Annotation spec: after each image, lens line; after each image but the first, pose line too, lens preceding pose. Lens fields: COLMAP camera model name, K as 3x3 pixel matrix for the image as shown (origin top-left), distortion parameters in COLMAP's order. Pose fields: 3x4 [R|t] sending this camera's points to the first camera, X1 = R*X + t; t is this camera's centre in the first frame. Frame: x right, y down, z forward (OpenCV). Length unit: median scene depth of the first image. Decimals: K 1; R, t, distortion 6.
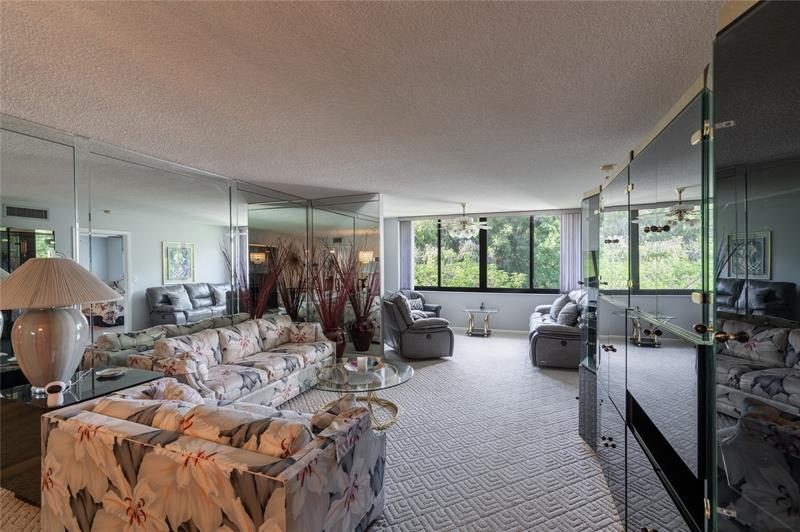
lens RADIAL K [[361.8, 0, 397.5], [0, 361.8, 267.7], [0, 0, 1]] dist [-0.003038, 0.000281]
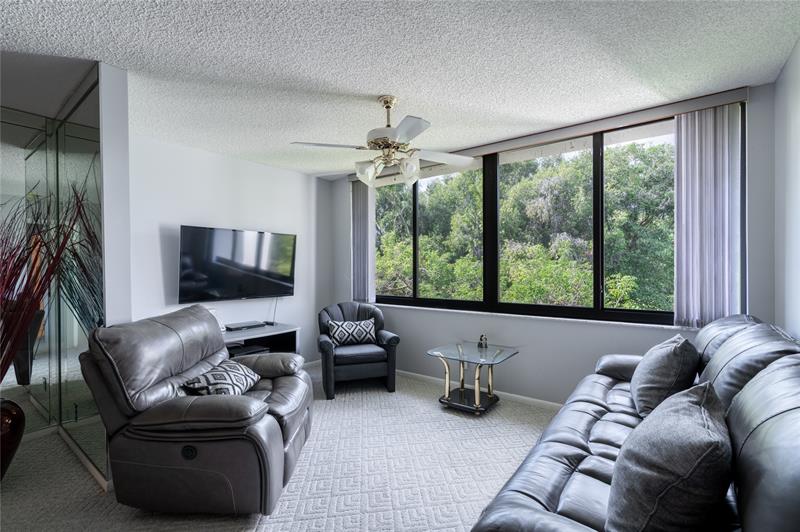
lens RADIAL K [[361.8, 0, 401.8], [0, 361.8, 267.5], [0, 0, 1]] dist [-0.003038, 0.000281]
pose [[0.959376, -0.003088, -0.282112, 0.264513], [0.000406, 0.999954, -0.009565, 0.014294], [0.282129, 0.009062, 0.959334, 0.519387]]
